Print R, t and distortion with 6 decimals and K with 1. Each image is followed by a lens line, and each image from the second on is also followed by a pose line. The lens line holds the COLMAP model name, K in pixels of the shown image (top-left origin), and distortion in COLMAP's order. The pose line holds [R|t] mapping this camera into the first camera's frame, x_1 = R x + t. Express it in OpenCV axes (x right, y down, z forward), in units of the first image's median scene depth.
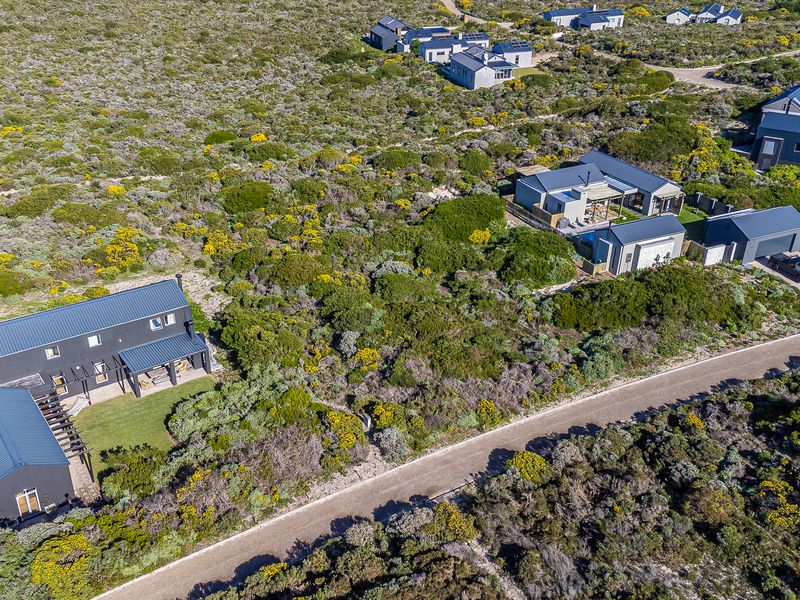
lens RADIAL K [[767.0, 0, 401.7], [0, 767.0, 309.1], [0, 0, 1]] dist [0.318829, -0.373603]
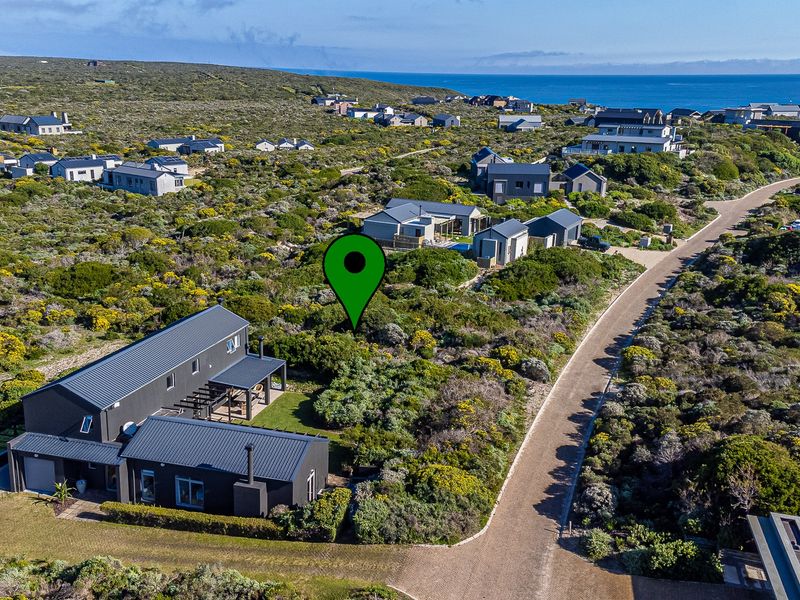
lens RADIAL K [[793.0, 0, 412.0], [0, 793.0, 301.4], [0, 0, 1]] dist [0.303273, -0.386191]
pose [[0.793417, -0.159827, 0.587319, -0.452265], [0.280446, 0.952378, -0.119688, 0.092669], [-0.540221, 0.259674, 0.800456, 0.082171]]
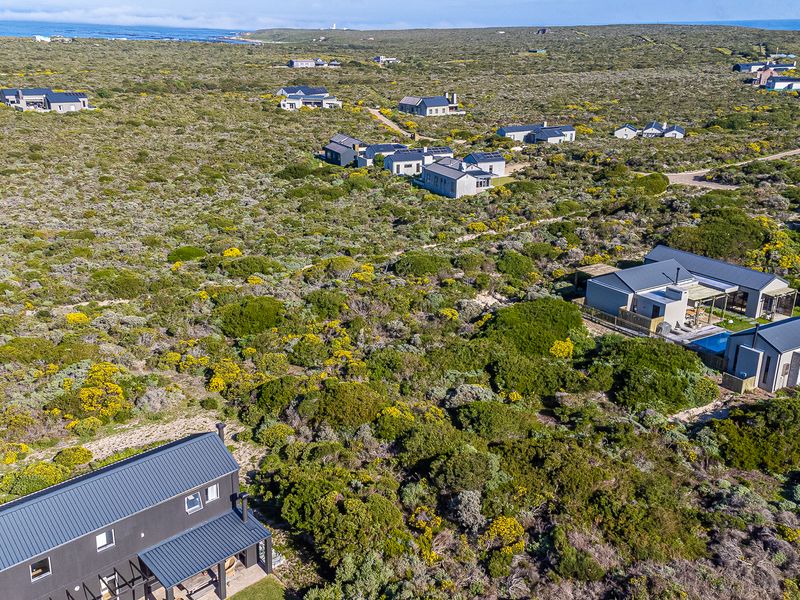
lens RADIAL K [[767.0, 0, 401.7], [0, 767.0, 309.1], [0, 0, 1]] dist [0.318829, -0.373603]
pose [[0.992657, -0.041726, 0.113541, -0.136134], [0.058661, 0.986918, -0.150171, -0.020883], [-0.105789, 0.155729, 0.982119, 0.196002]]
